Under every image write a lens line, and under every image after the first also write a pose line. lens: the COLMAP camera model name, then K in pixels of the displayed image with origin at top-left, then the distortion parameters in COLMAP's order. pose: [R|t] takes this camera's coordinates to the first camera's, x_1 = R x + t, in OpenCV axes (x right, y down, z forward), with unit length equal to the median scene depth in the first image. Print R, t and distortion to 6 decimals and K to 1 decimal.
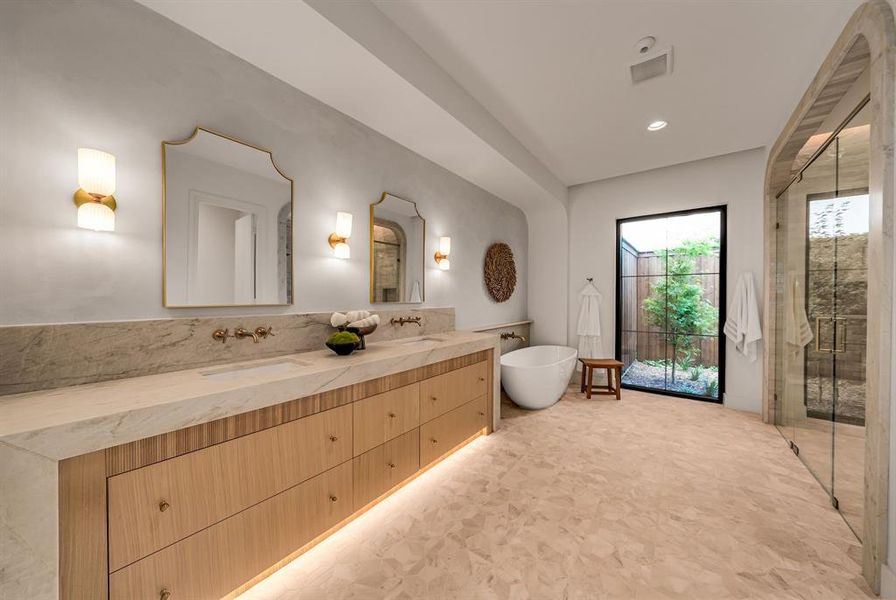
lens RADIAL K [[319.0, 0, 447.5], [0, 319.0, 300.1], [0, 0, 1]] dist [-0.000879, -0.000114]
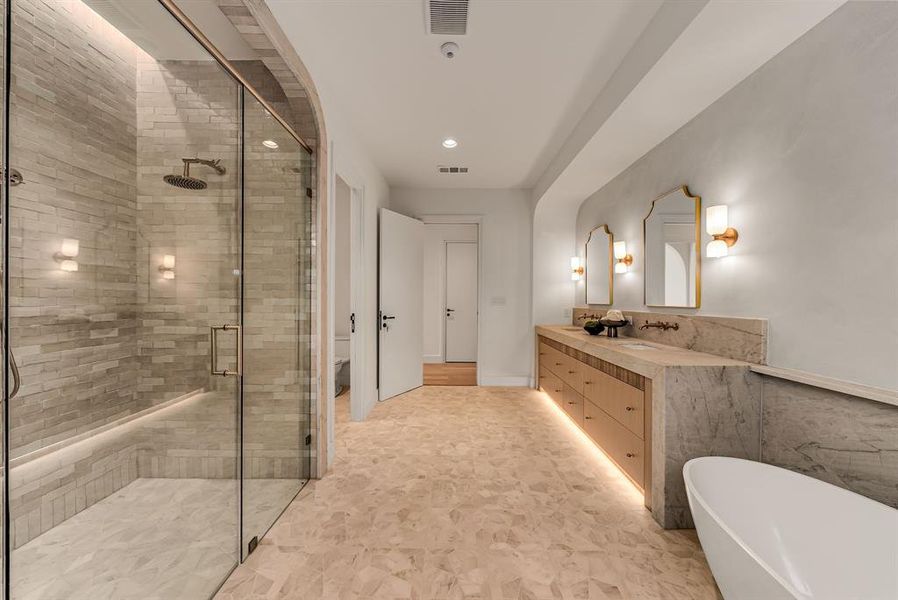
lens RADIAL K [[356.7, 0, 449.3], [0, 356.7, 299.7], [0, 0, 1]] dist [-0.001789, 0.000247]
pose [[-0.813613, -0.009237, -0.581333, 1.213632], [-0.015823, 0.999855, 0.006258, -0.010656], [0.581191, 0.014290, -0.813641, 1.836743]]
